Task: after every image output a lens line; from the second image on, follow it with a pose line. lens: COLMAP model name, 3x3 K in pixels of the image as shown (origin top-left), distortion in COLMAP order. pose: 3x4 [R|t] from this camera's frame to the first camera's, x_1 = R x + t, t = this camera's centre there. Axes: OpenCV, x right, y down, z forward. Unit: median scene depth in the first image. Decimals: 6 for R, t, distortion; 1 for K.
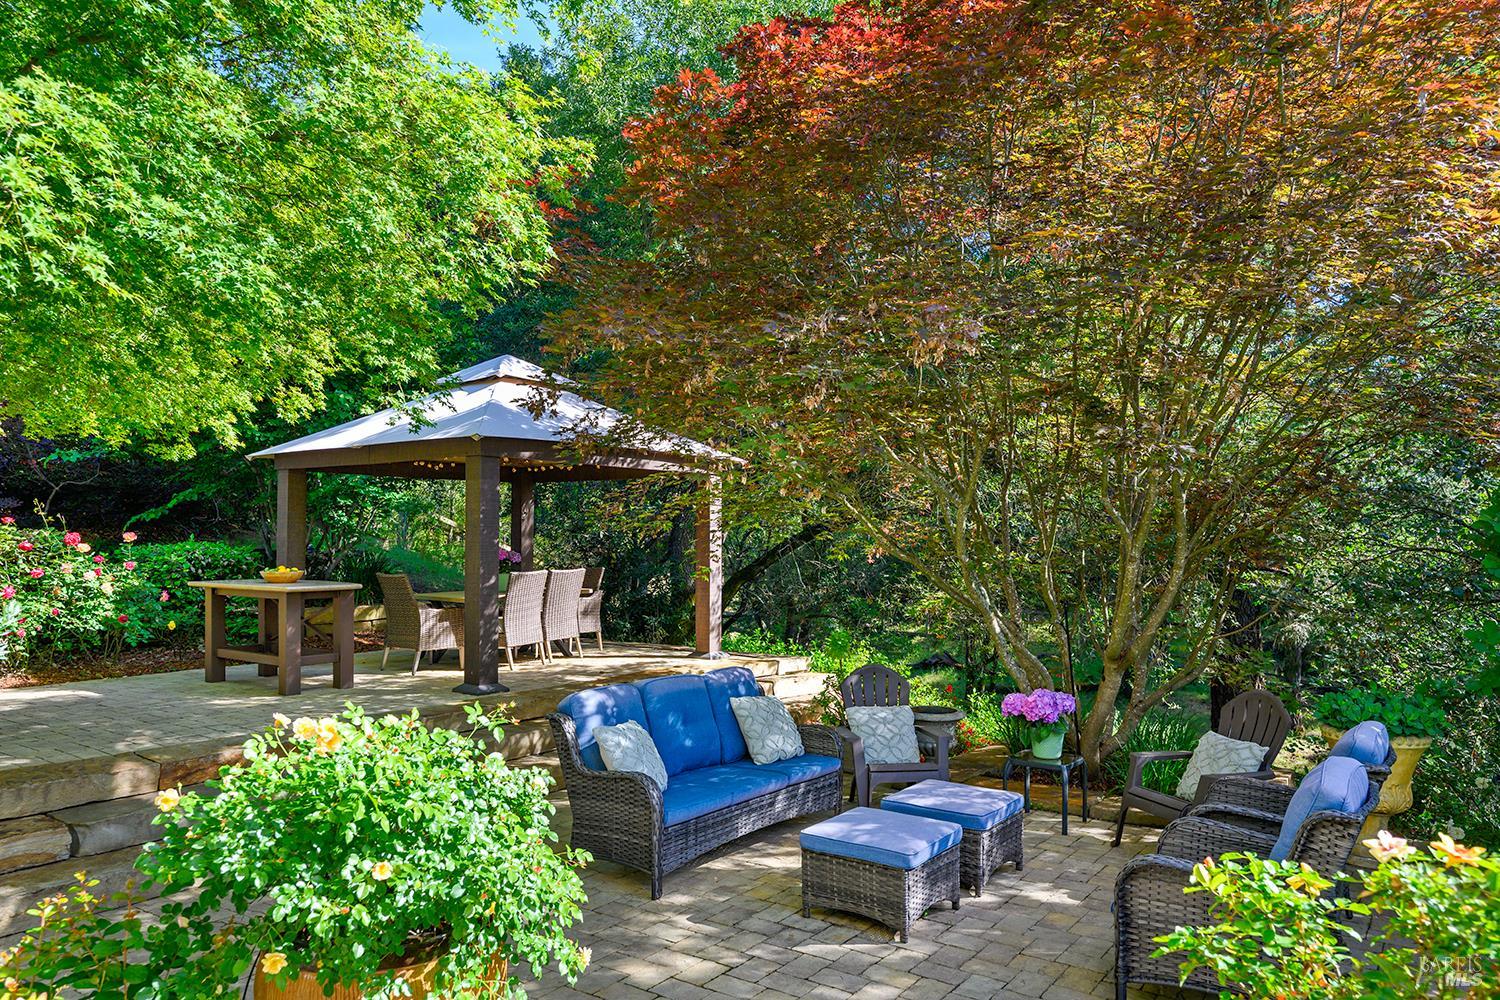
lens RADIAL K [[1006.3, 0, 746.3], [0, 1006.3, 554.3], [0, 0, 1]] dist [-0.055350, 0.067214]
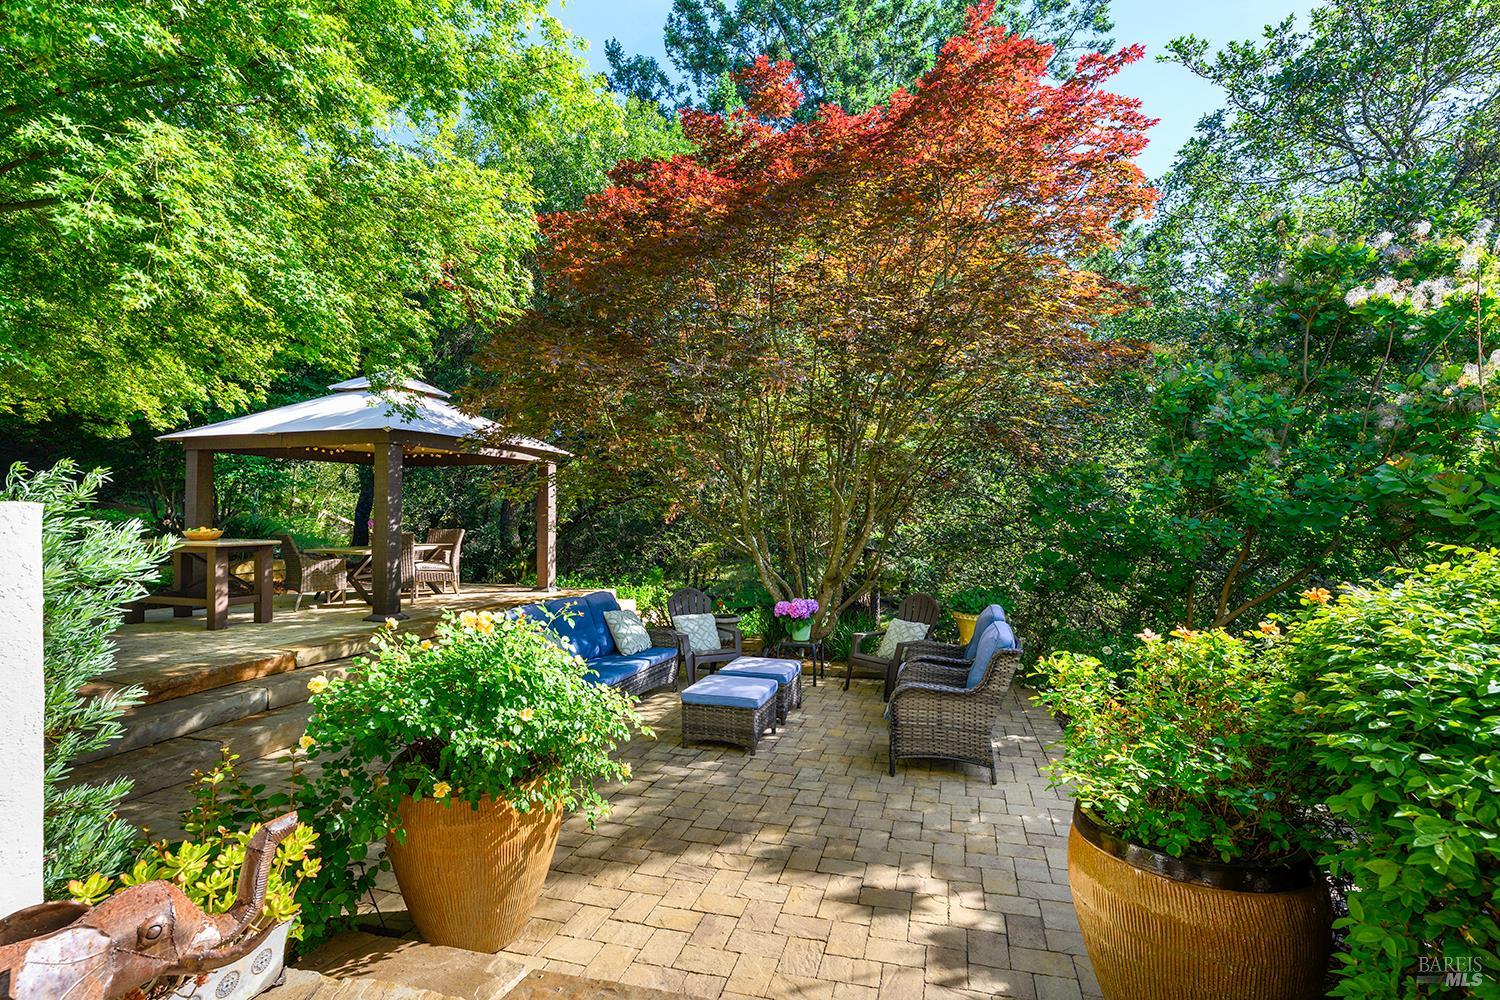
lens RADIAL K [[683.3, 0, 752.1], [0, 683.3, 517.5], [0, 0, 1]] dist [-0.010049, 0.000838]
pose [[0.948480, -0.001779, 0.316831, -0.117899], [0.003702, 0.999978, -0.005466, 0.009835], [-0.316814, 0.006357, 0.948466, -0.021494]]
